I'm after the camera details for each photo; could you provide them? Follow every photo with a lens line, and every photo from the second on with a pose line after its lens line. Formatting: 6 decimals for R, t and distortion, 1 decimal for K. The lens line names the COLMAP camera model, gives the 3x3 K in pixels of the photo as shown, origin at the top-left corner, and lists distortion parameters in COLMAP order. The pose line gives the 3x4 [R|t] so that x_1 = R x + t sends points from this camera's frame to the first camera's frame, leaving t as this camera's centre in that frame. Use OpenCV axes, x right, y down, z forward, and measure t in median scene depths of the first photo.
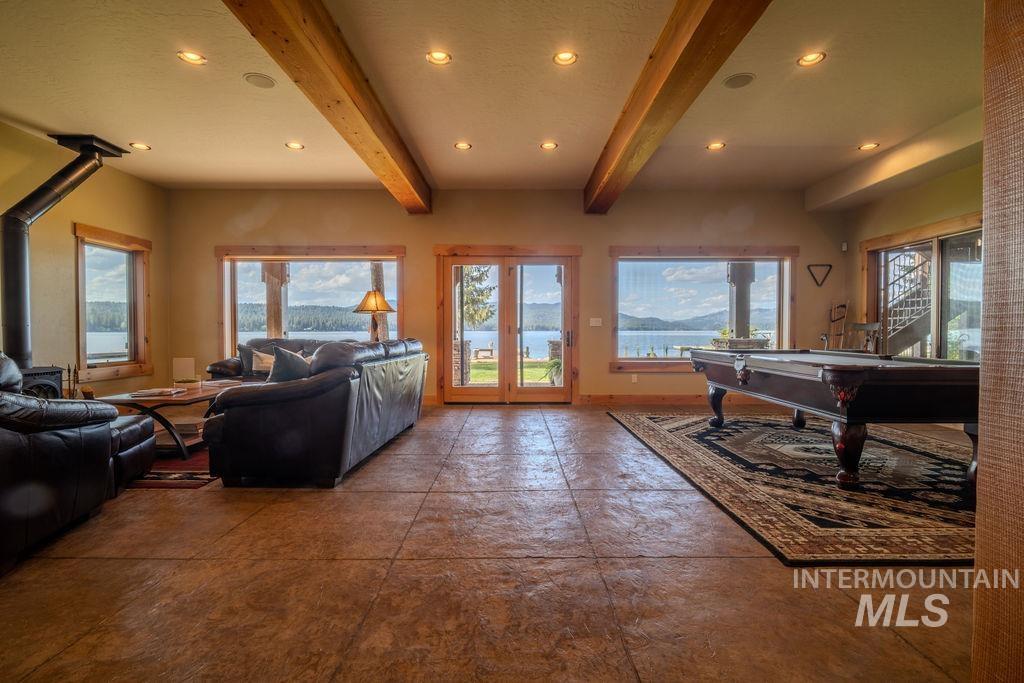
lens RADIAL K [[476.2, 0, 514.3], [0, 476.2, 340.8], [0, 0, 1]] dist [-0.002359, -0.002390]
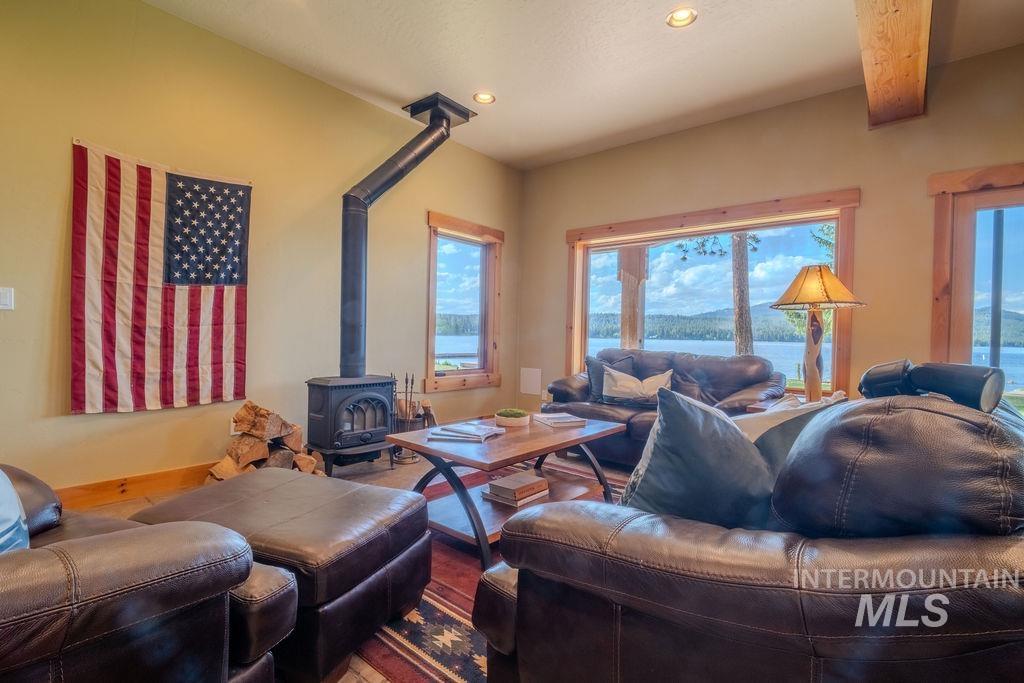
lens RADIAL K [[476.2, 0, 514.3], [0, 476.2, 340.8], [0, 0, 1]] dist [-0.002359, -0.002390]
pose [[0.768936, 0.024725, -0.638848, -0.208620], [-0.036300, 0.999328, -0.005015, -0.008259], [0.638295, 0.027046, 0.769317, 0.382982]]
